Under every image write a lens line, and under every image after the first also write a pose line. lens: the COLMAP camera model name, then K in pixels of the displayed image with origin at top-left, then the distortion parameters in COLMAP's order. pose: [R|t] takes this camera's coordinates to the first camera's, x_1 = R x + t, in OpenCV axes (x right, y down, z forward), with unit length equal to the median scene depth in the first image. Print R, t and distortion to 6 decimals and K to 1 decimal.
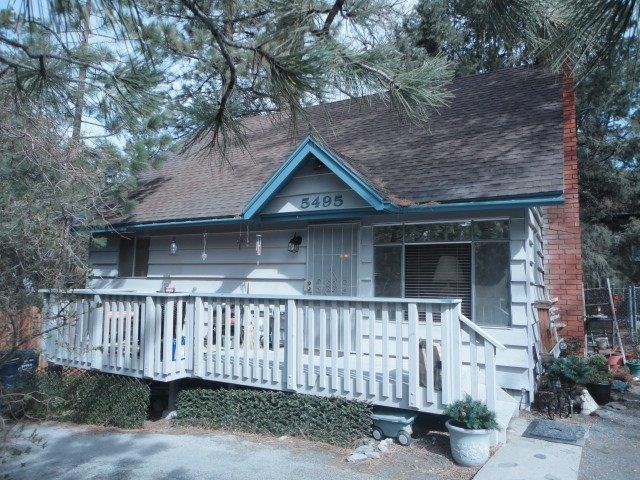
lens RADIAL K [[470.6, 0, 318.3], [0, 470.6, 240.0], [0, 0, 1]] dist [-0.020914, 0.030639]
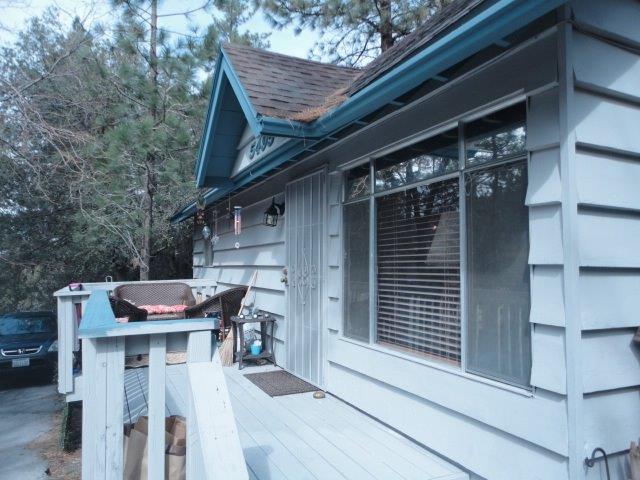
lens RADIAL K [[470.6, 0, 308.7], [0, 470.6, 237.9], [0, 0, 1]] dist [-0.020914, 0.030639]
pose [[0.801604, -0.061879, -0.594645, 0.435350], [0.087128, 0.996102, 0.013797, 0.041684], [0.591473, -0.062870, 0.803870, 0.537589]]
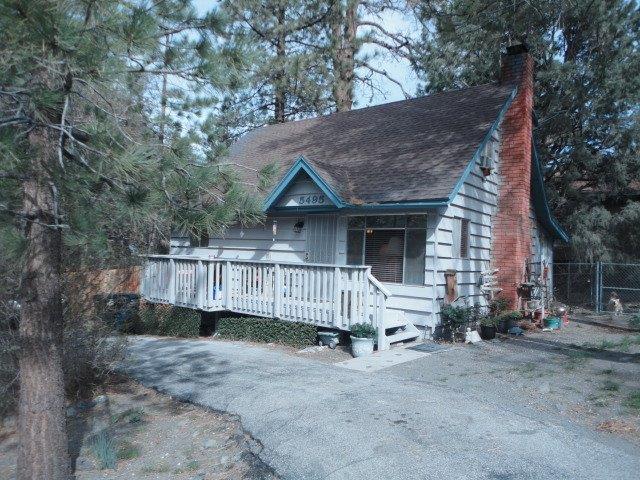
lens RADIAL K [[470.6, 0, 313.5], [0, 470.6, 240.8], [0, 0, 1]] dist [-0.020914, 0.030639]
pose [[0.982603, 0.014974, -0.185116, 0.297737], [-0.002260, 0.997635, 0.068699, -0.055213], [0.185707, -0.067086, 0.980312, -0.476481]]
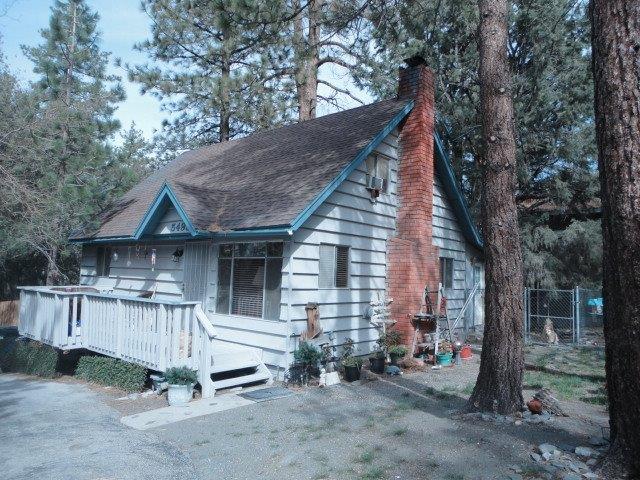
lens RADIAL K [[470.6, 0, 317.0], [0, 470.6, 239.5], [0, 0, 1]] dist [-0.020914, 0.030639]
pose [[0.975979, -0.008344, -0.217703, 0.716559], [0.013844, 0.999622, 0.023754, -0.073099], [0.217422, -0.026197, 0.975726, -0.266911]]
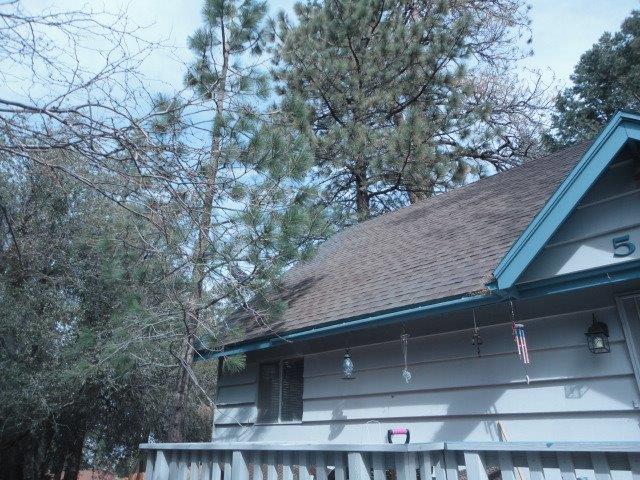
lens RADIAL K [[470.6, 0, 317.2], [0, 470.6, 236.4], [0, 0, 1]] dist [-0.020914, 0.030639]
pose [[0.970129, -0.114513, -0.213861, -0.248696], [0.043423, 0.949308, -0.311333, 0.056720], [0.238672, 0.292747, 0.925924, 0.473467]]
